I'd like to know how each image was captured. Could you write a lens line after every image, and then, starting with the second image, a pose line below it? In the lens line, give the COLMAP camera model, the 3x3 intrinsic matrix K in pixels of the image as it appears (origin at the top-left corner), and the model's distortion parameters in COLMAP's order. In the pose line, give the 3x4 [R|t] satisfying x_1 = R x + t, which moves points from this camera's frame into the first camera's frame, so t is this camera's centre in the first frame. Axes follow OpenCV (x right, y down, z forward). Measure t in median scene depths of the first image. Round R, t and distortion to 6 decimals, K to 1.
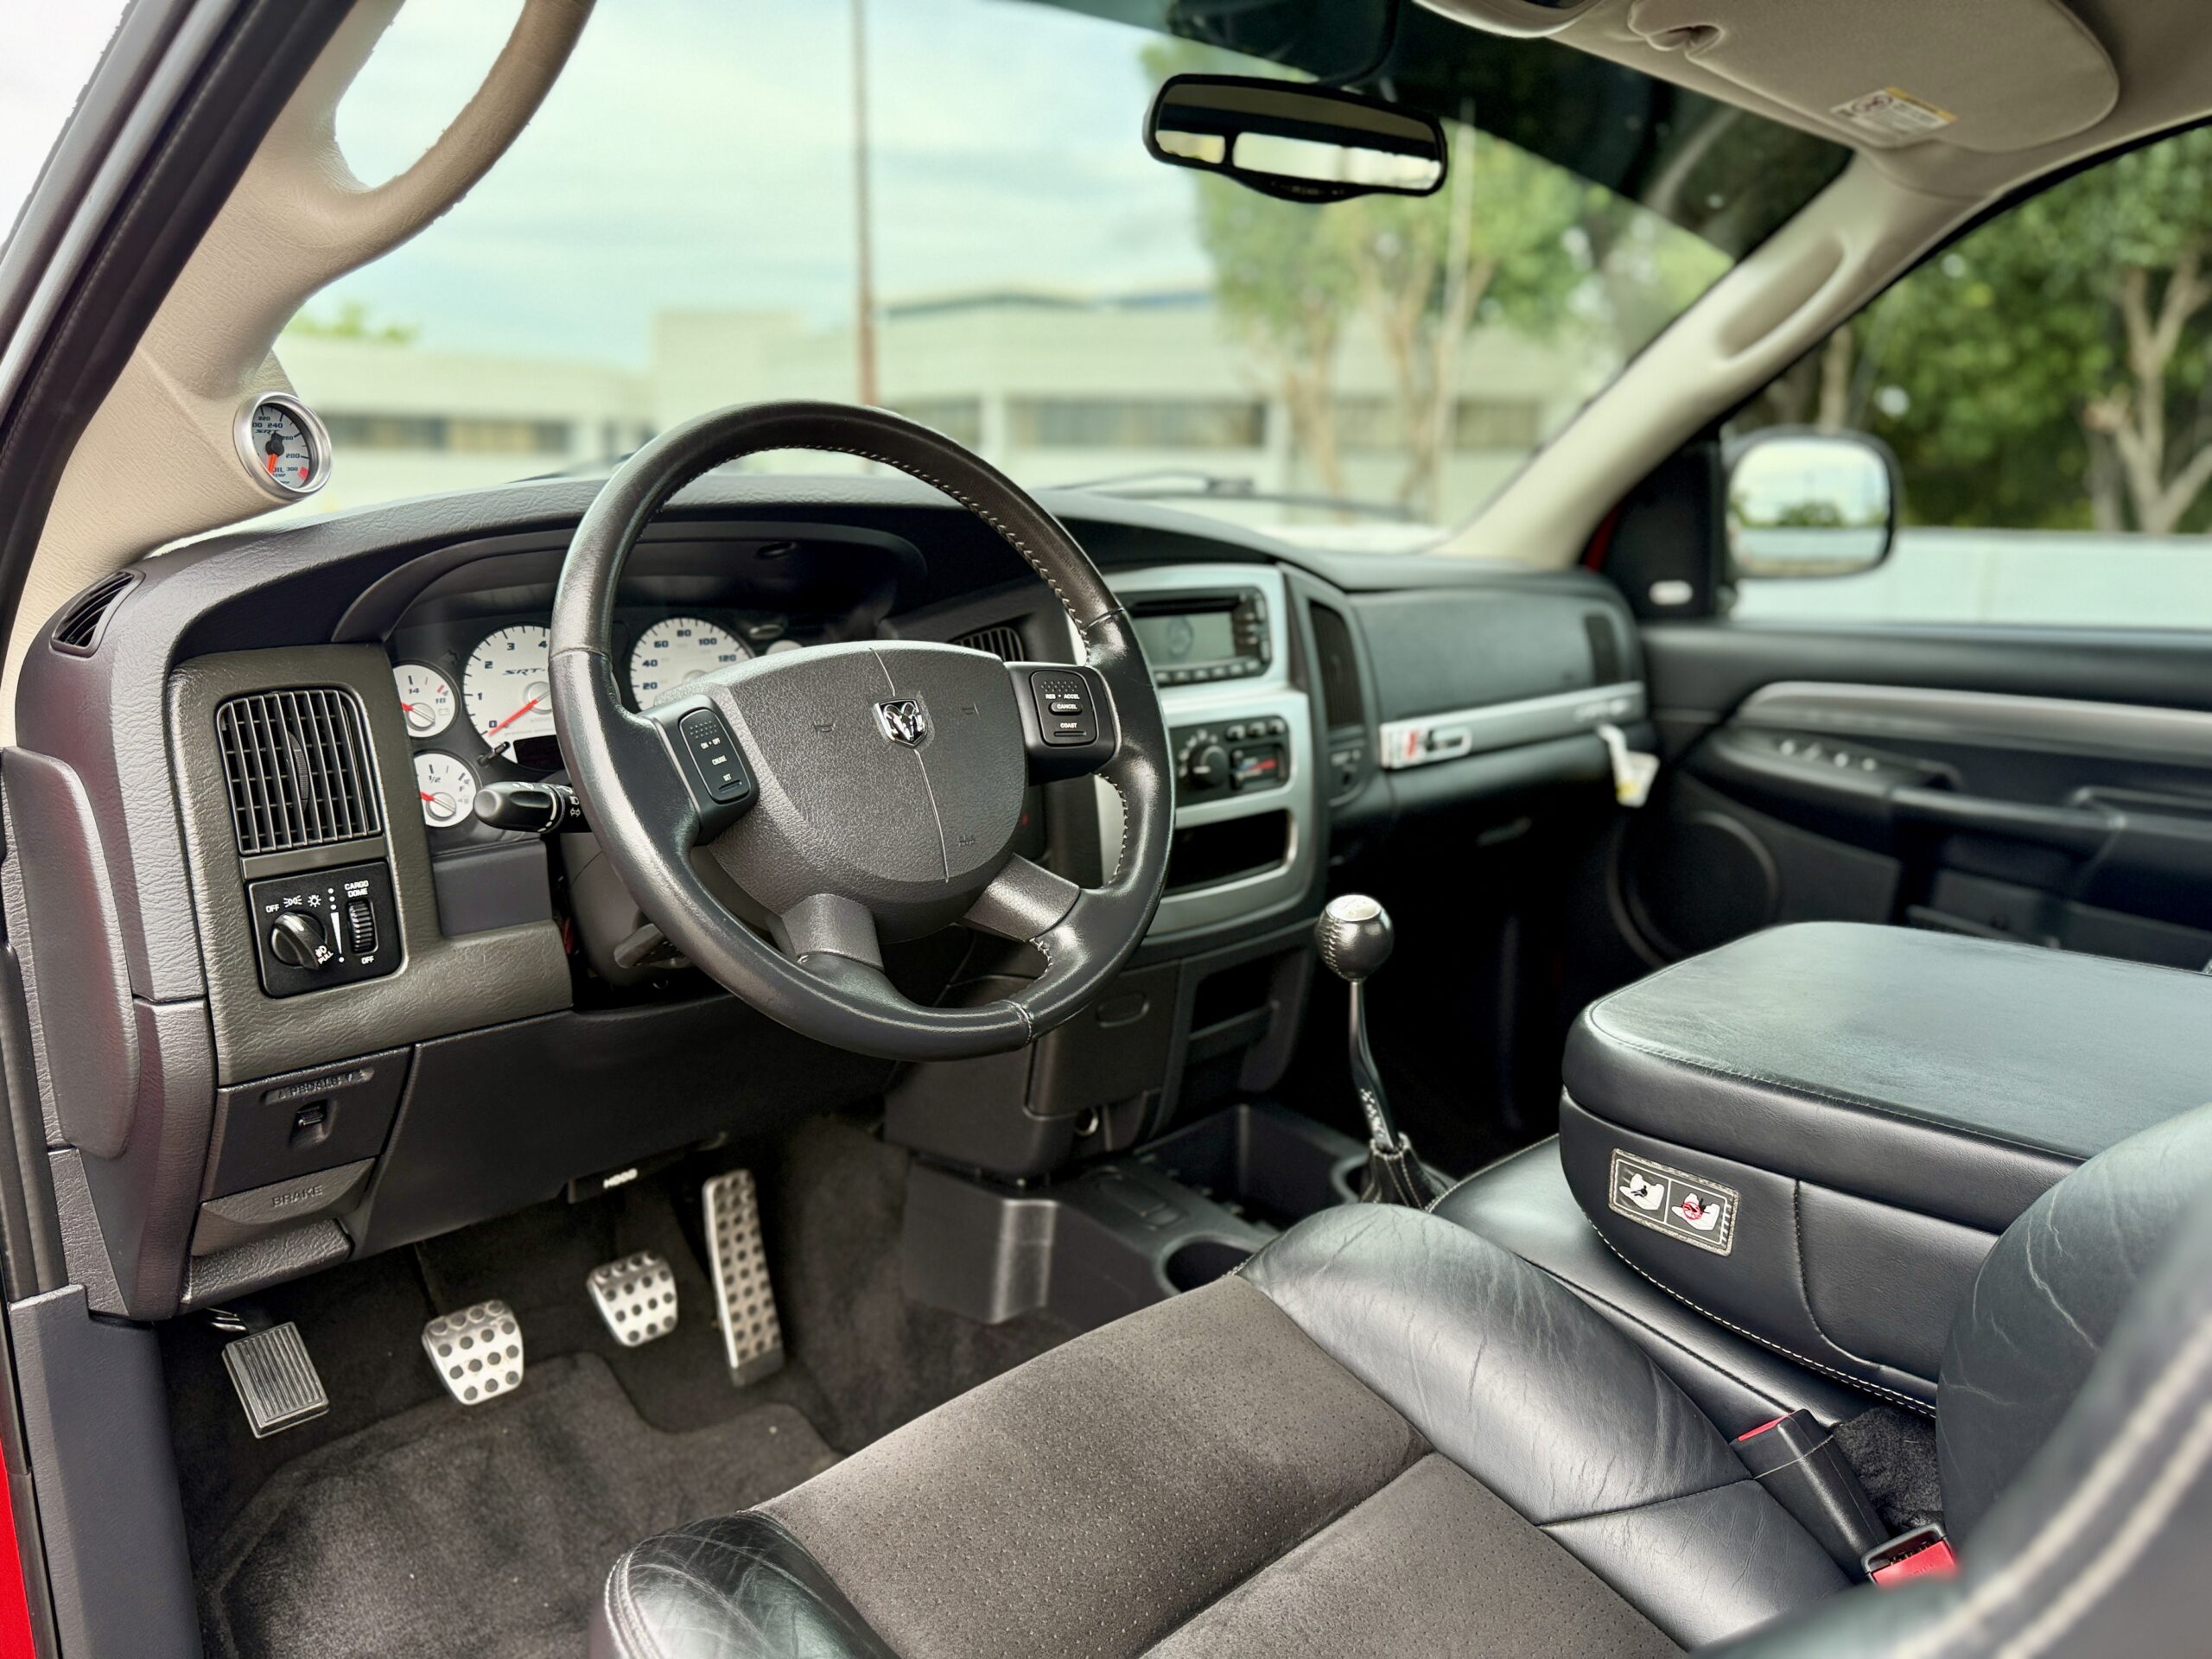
lens RADIAL K [[1566.4, 0, 1106.0], [0, 1566.4, 829.5], [0, 0, 1]] dist [-0.003752, -0.003998]
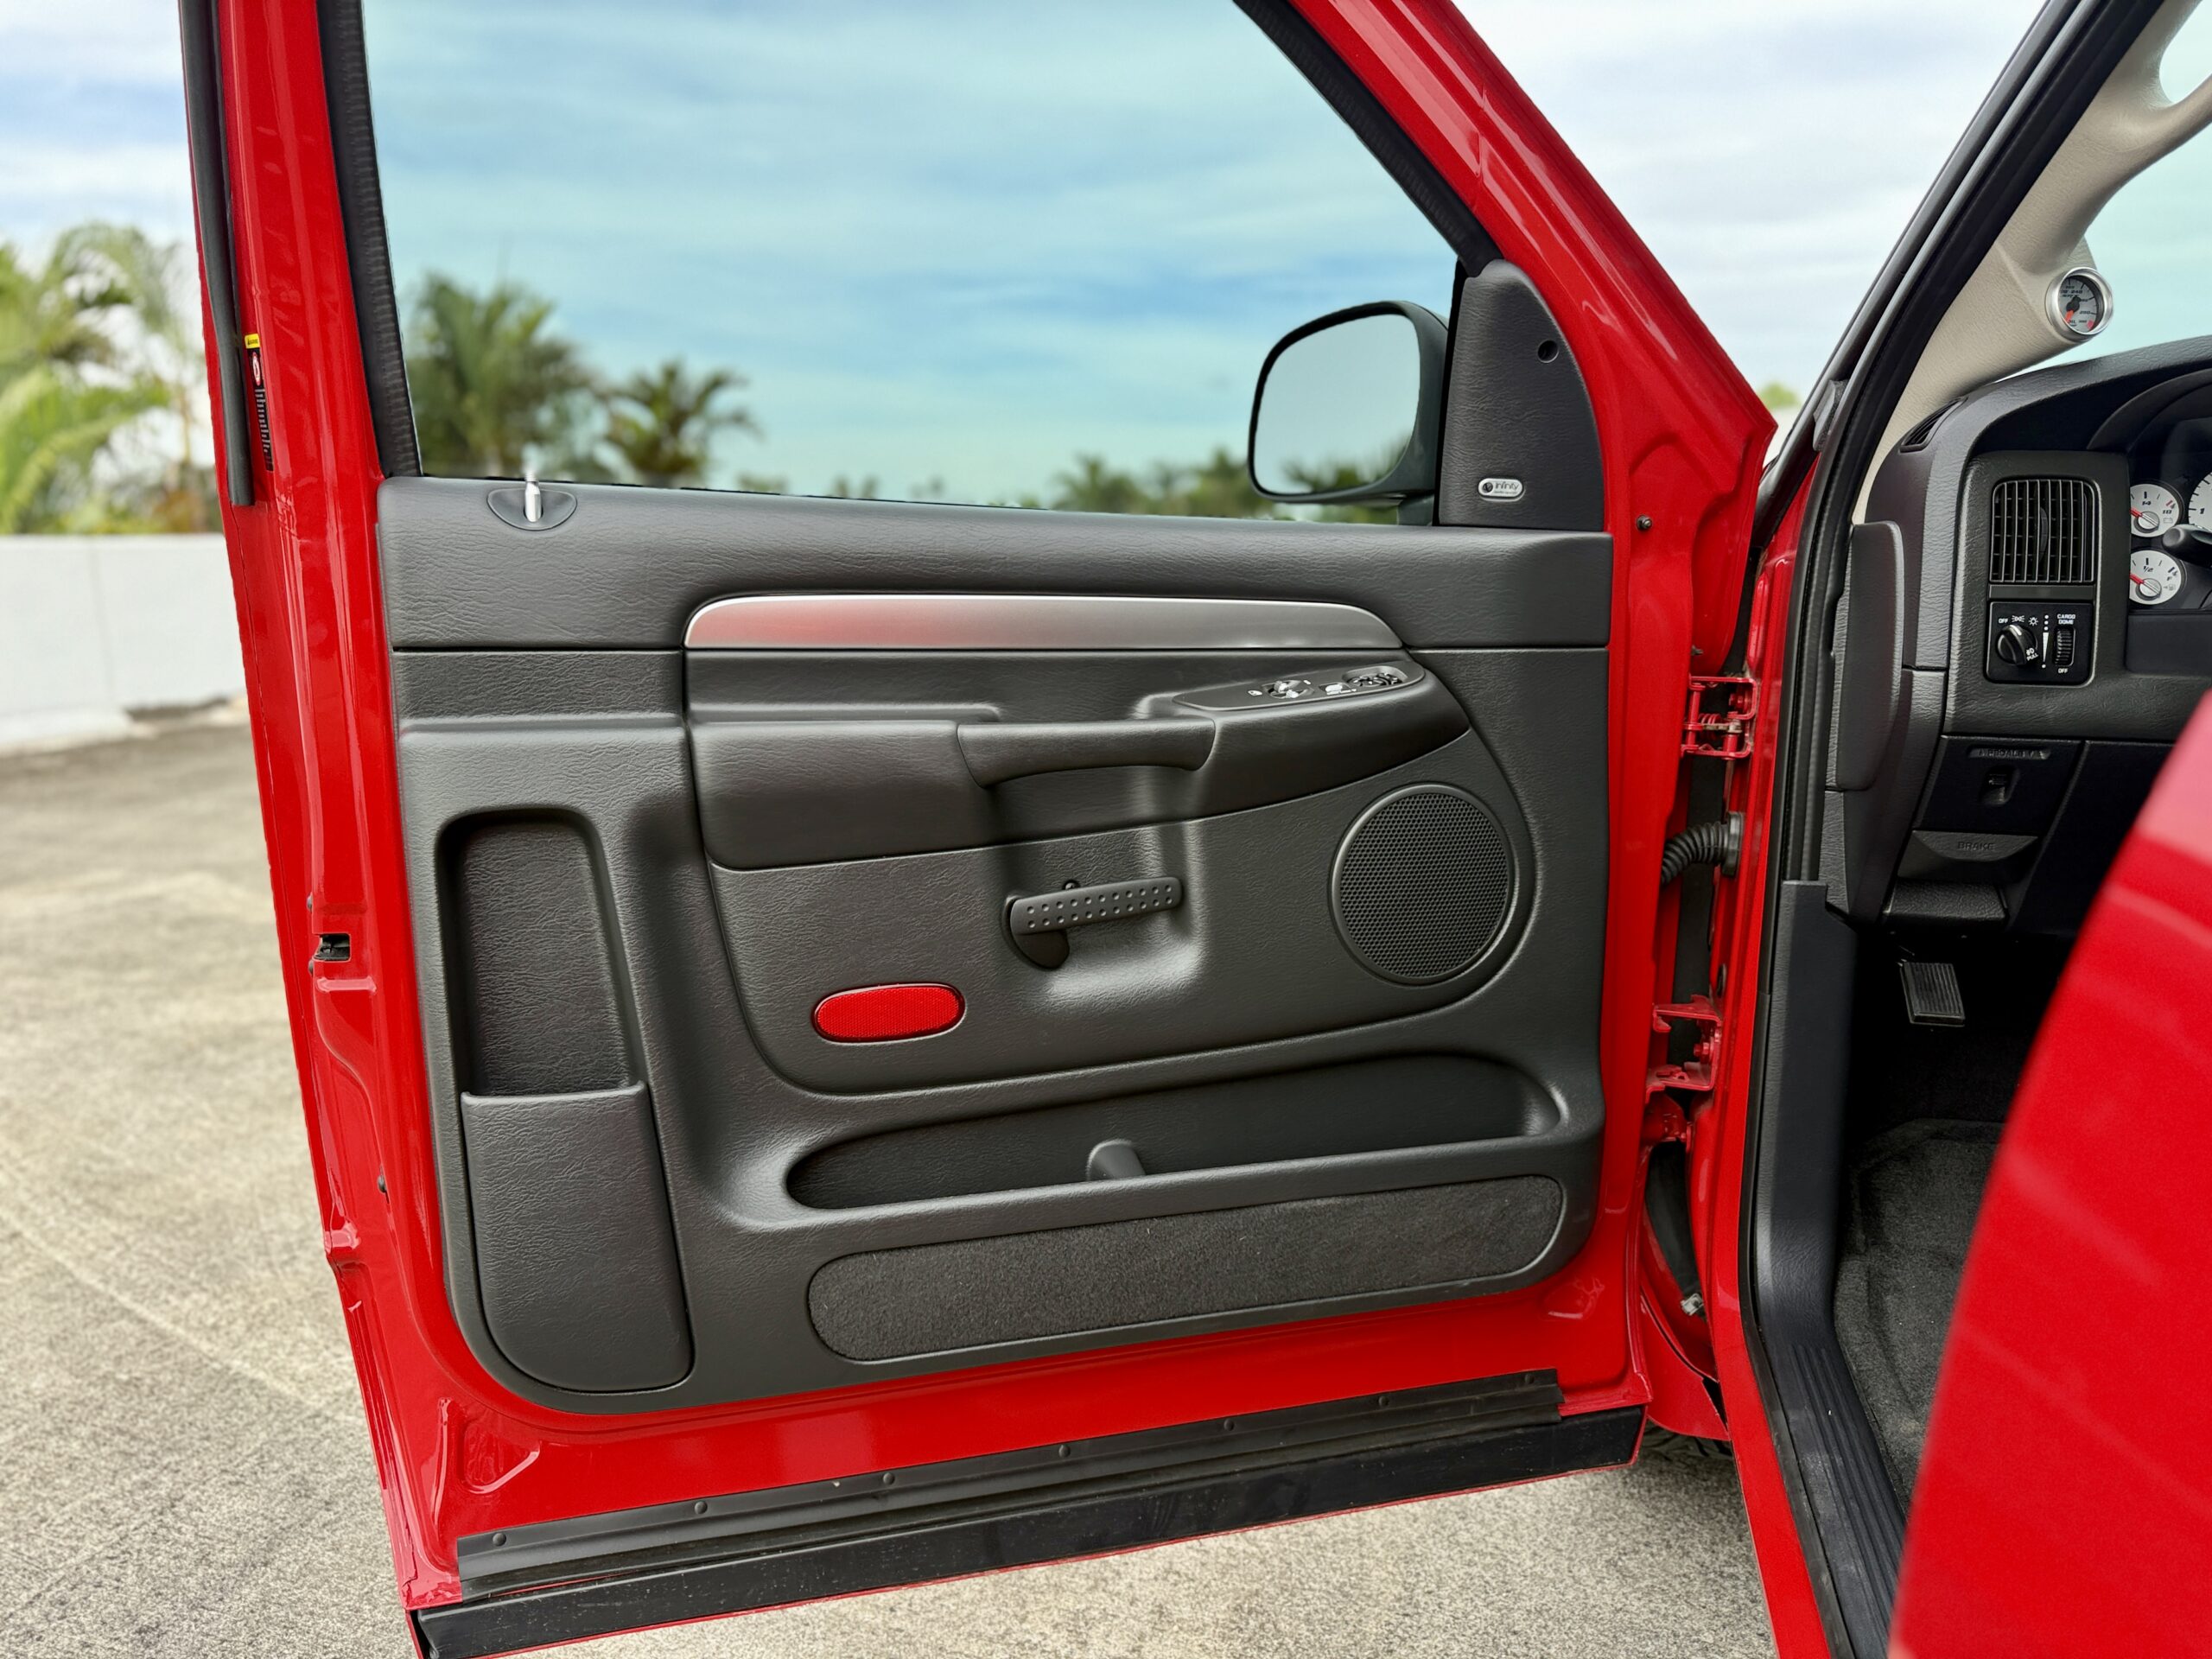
lens RADIAL K [[1566.4, 0, 1106.0], [0, 1566.4, 829.5], [0, 0, 1]] dist [-0.003752, -0.003998]
pose [[0.507613, 0.143293, -0.849586, 0.296536], [-0.188356, 0.980677, 0.052864, 0.306493], [0.840744, 0.133190, 0.524795, -0.425883]]
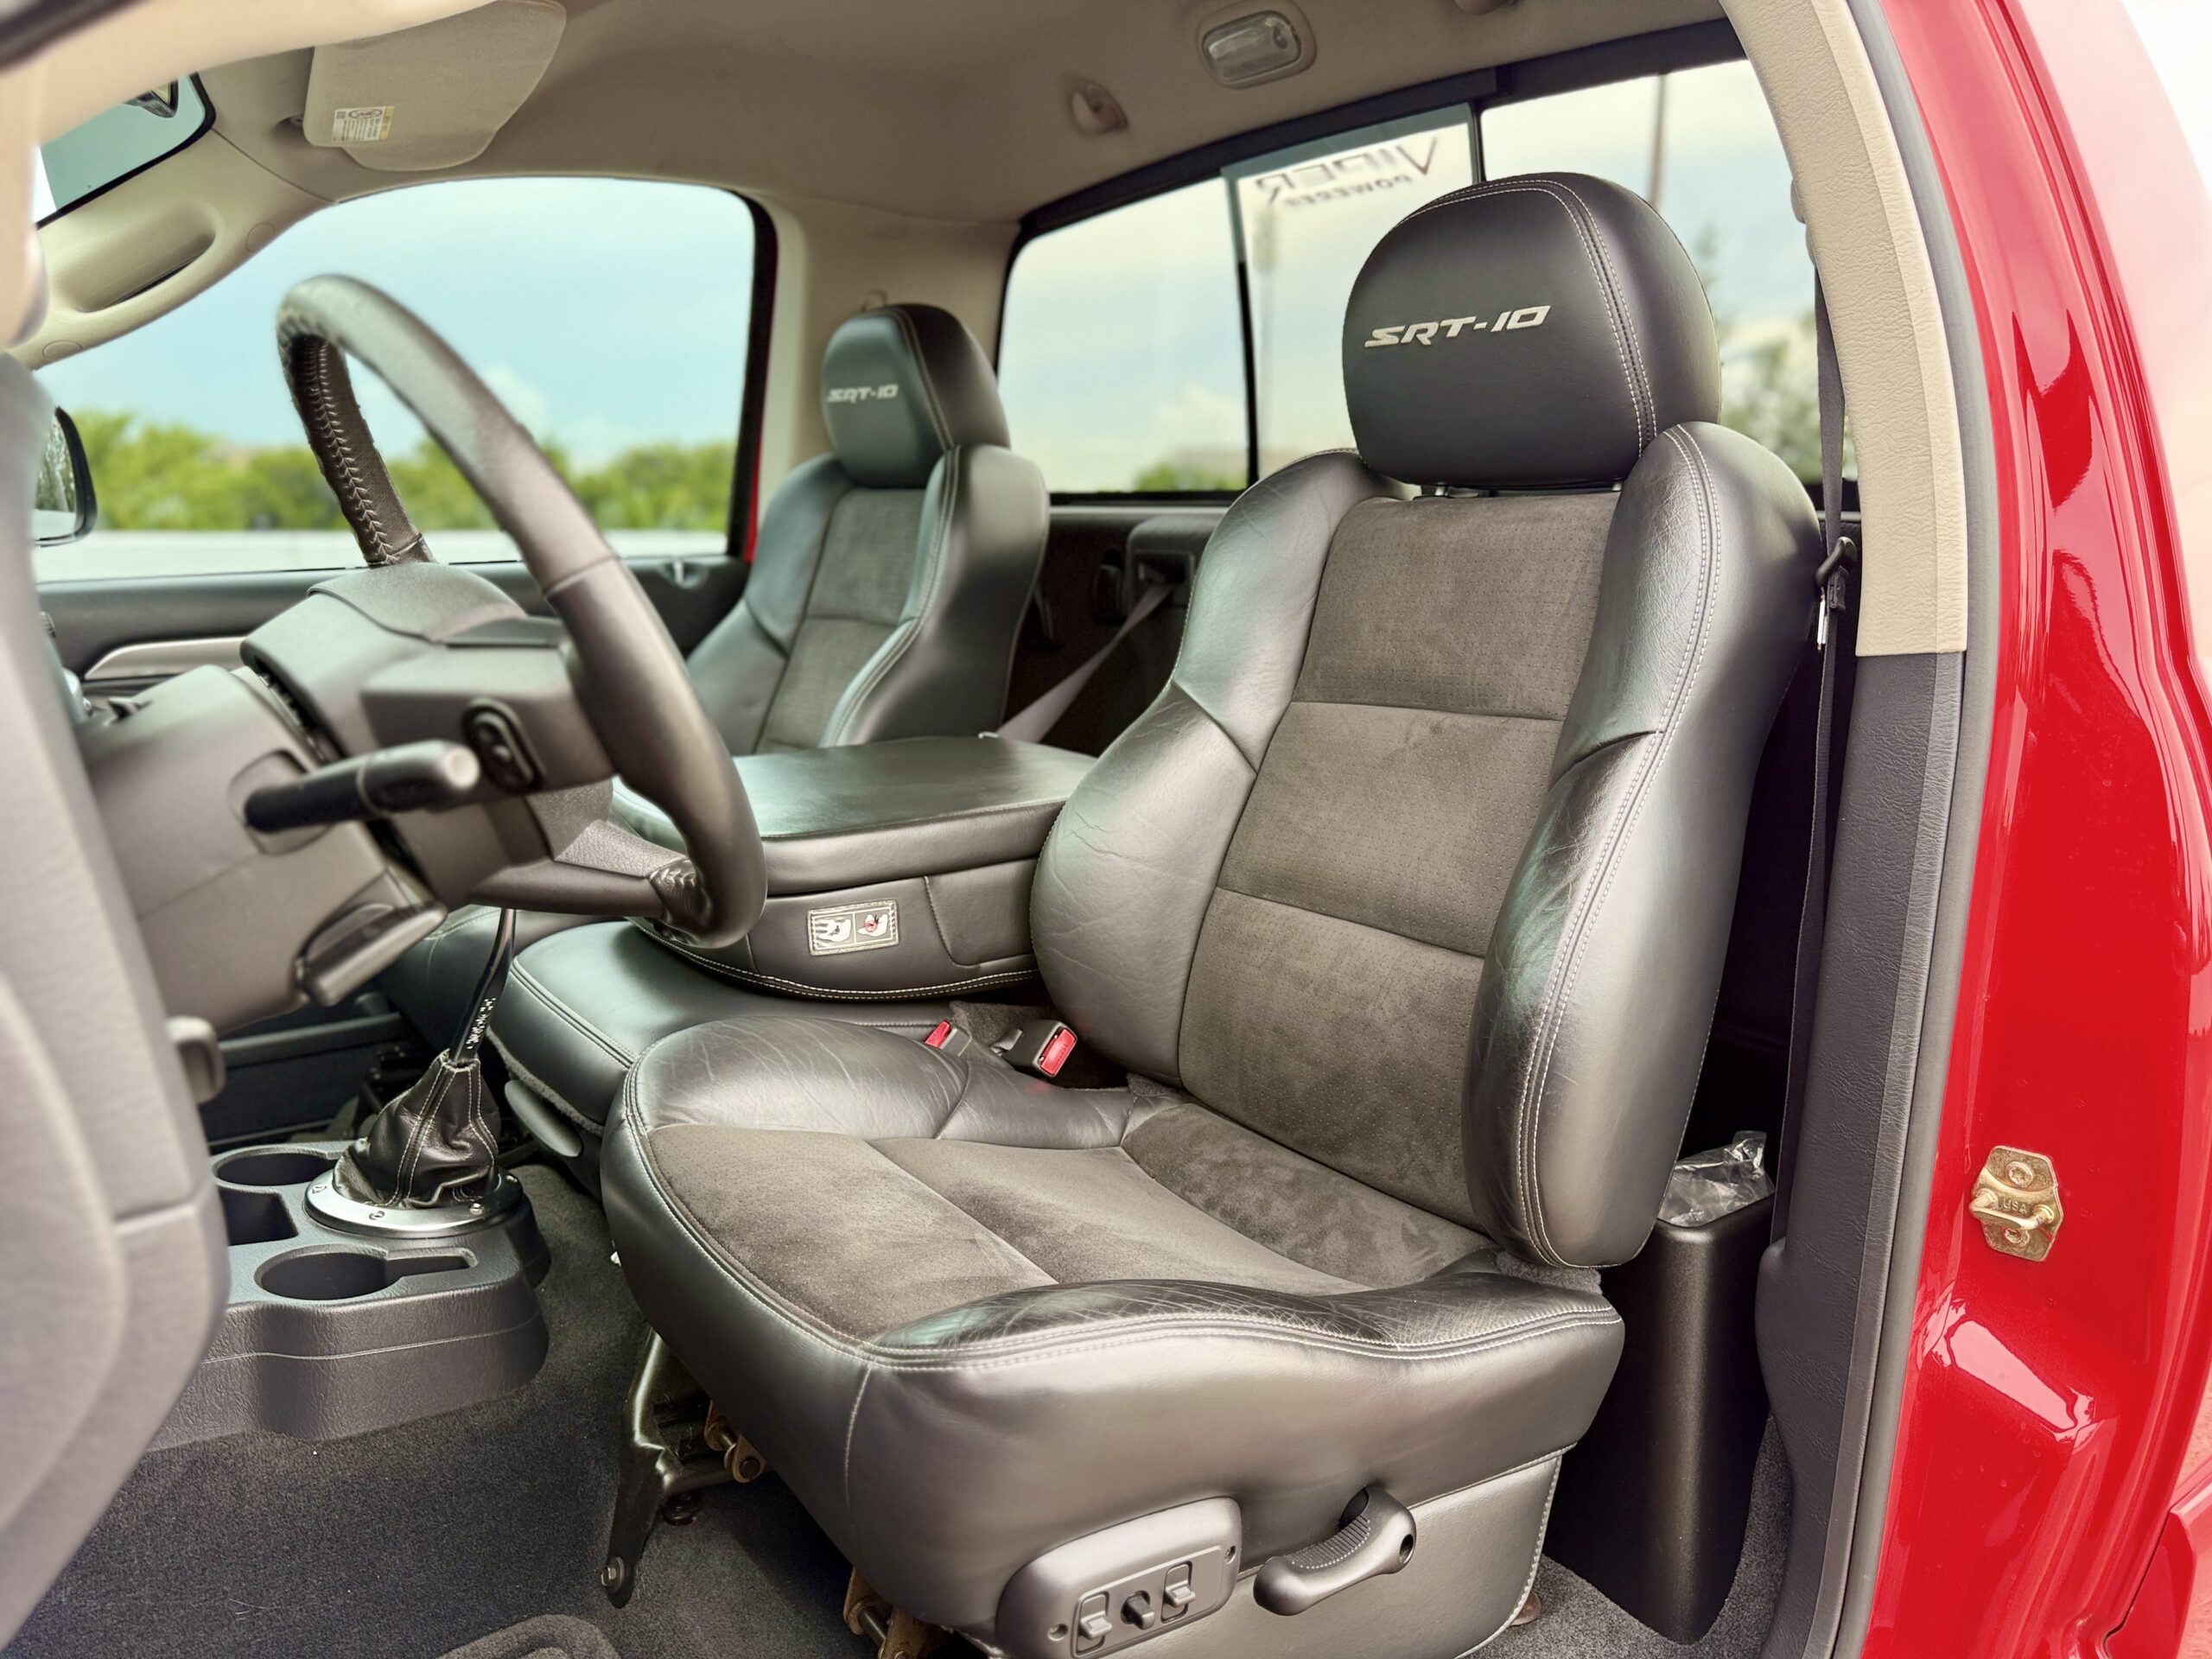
lens RADIAL K [[1560.0, 0, 1106.0], [0, 1560.0, 829.5], [0, 0, 1]] dist [0.127526, -0.240596]
pose [[0.139372, -0.199108, 0.970016, -1.000288], [0.196980, 0.965575, 0.169895, -0.054741], [-0.970451, 0.167395, 0.173794, 0.489979]]
